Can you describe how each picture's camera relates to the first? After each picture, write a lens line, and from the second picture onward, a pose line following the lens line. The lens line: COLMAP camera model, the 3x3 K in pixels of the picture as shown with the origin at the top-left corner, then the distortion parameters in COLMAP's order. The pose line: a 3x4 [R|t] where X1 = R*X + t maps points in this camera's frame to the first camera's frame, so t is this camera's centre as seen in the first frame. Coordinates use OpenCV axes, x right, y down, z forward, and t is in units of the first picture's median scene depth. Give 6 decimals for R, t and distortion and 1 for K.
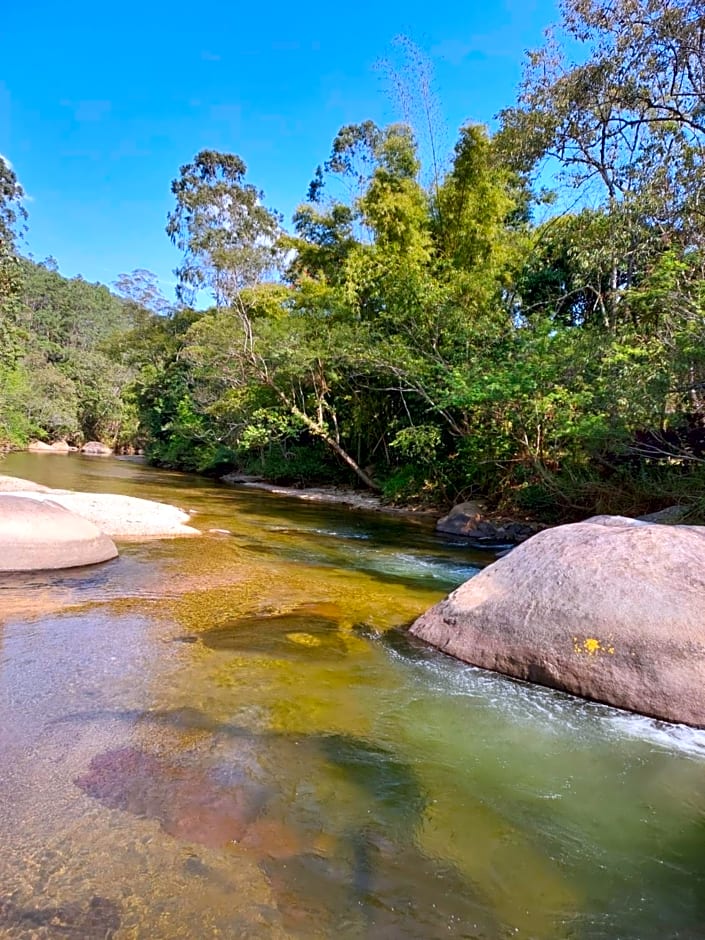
lens RADIAL K [[585.2, 0, 354.4], [0, 585.2, 495.3], [0, 0, 1]] dist [0.001711, -0.000579]
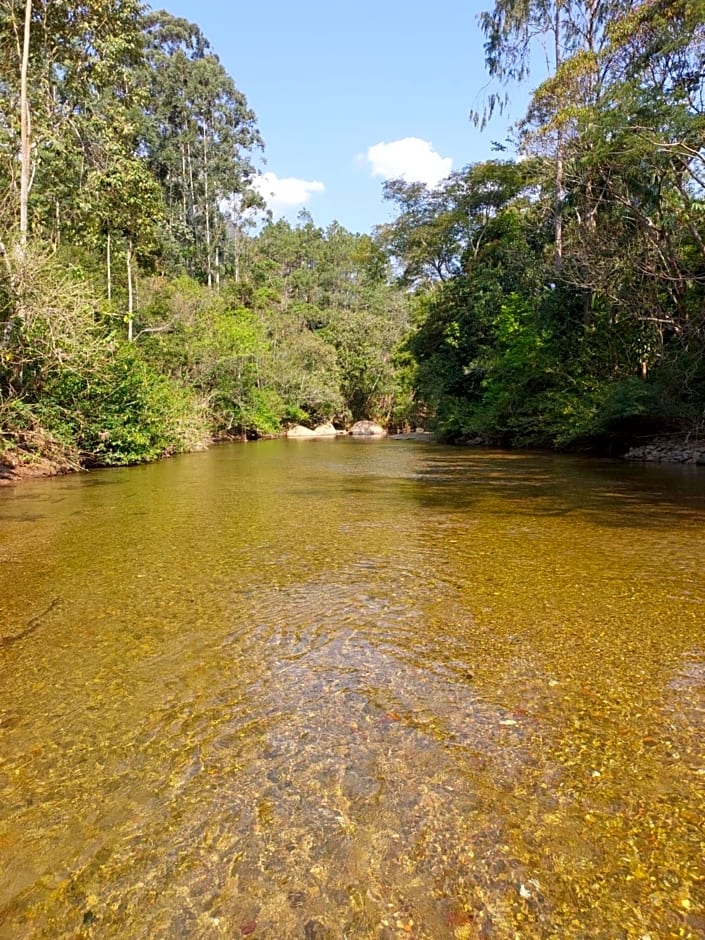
lens RADIAL K [[731.9, 0, 319.5], [0, 731.9, 472.9], [0, 0, 1]] dist [0.083016, -0.007180]
pose [[0.881216, -0.066673, -0.467988, -0.046050], [0.064568, 0.997701, -0.020559, -0.005393], [0.468284, -0.012100, 0.883495, 0.115434]]
